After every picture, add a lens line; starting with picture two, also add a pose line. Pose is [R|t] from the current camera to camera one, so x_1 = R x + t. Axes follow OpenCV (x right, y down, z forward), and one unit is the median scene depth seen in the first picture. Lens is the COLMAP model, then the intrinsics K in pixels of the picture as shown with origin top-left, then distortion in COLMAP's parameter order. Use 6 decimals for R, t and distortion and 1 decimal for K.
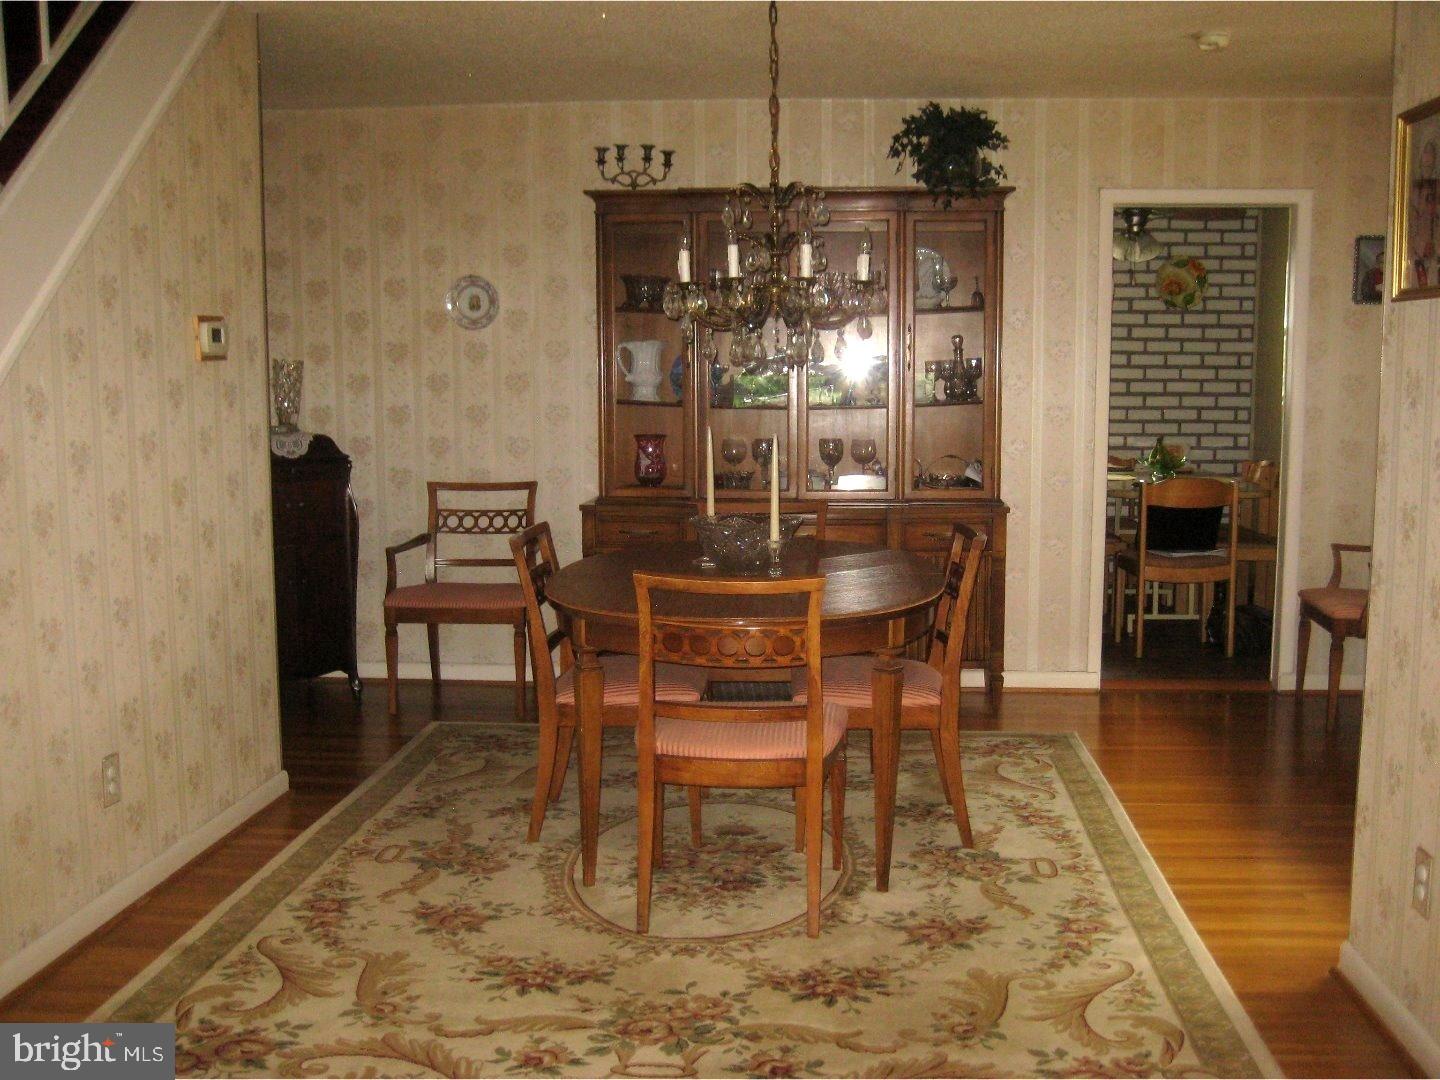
lens RADIAL K [[1511.7, 0, 731.9], [0, 1511.7, 544.5], [0, 0, 1]] dist [-0.156167, 0.210487]
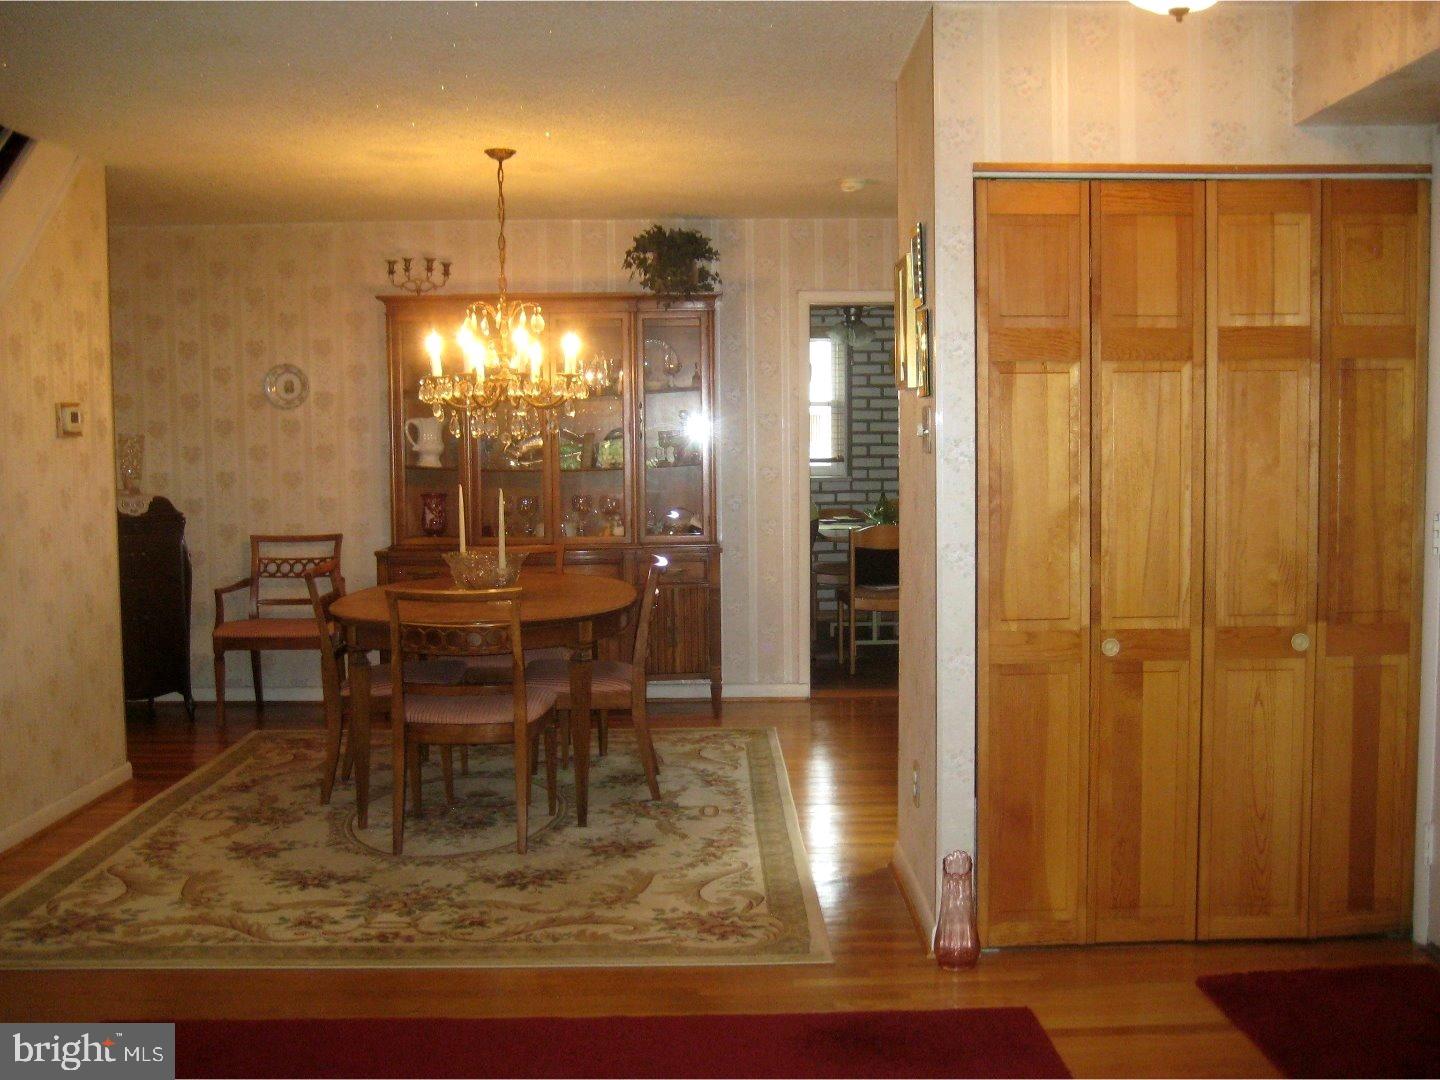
lens RADIAL K [[1511.7, 0, 731.9], [0, 1511.7, 544.5], [0, 0, 1]] dist [-0.156167, 0.210487]
pose [[0.995351, -0.013301, 0.095388, 0.106492], [0.017491, 0.998913, -0.043217, 0.038247], [-0.094709, 0.044685, 0.994502, -0.353270]]
